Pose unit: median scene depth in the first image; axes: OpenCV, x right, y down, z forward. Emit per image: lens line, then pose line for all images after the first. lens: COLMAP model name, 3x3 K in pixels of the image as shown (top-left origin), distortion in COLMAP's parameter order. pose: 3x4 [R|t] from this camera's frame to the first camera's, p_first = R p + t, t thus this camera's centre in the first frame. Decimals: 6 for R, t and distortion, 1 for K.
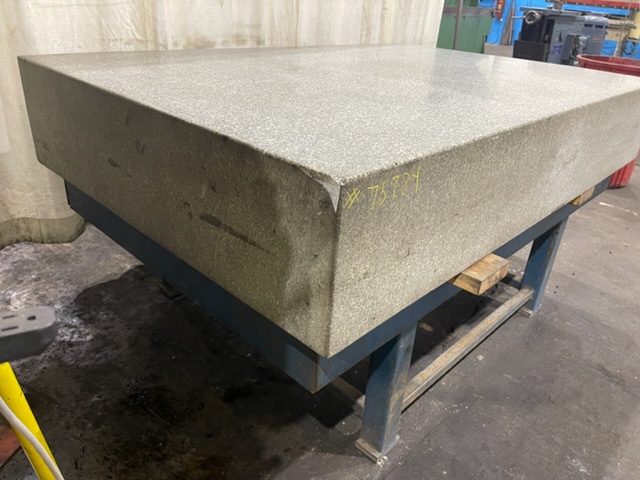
lens RADIAL K [[486.6, 0, 322.6], [0, 486.6, 239.5], [0, 0, 1]] dist [0.072130, -0.098023]
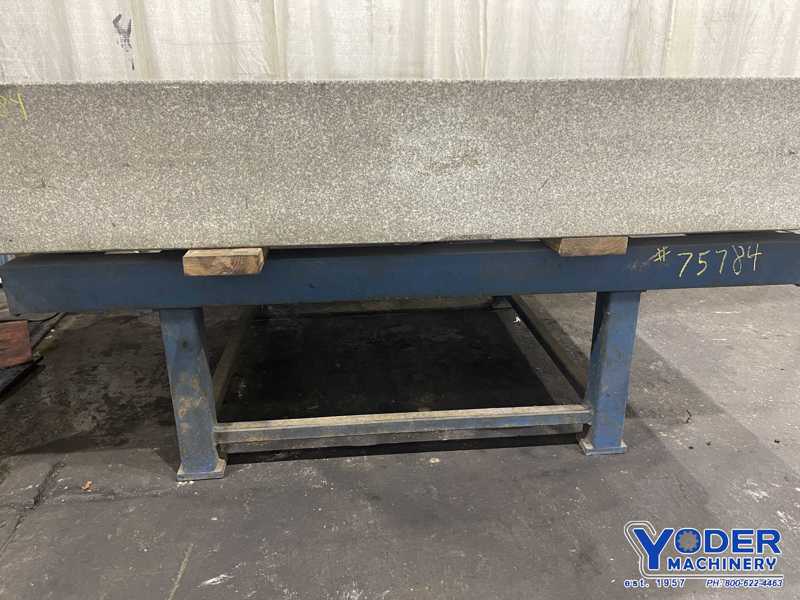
lens RADIAL K [[608.0, 0, 401.2], [0, 608.0, 299.1], [0, 0, 1]] dist [0.068617, -0.096059]
pose [[0.752776, 0.157440, -0.639173, 0.801079], [-0.246125, 0.967871, -0.051466, 0.070878], [0.610534, 0.196059, 0.767339, 0.246843]]
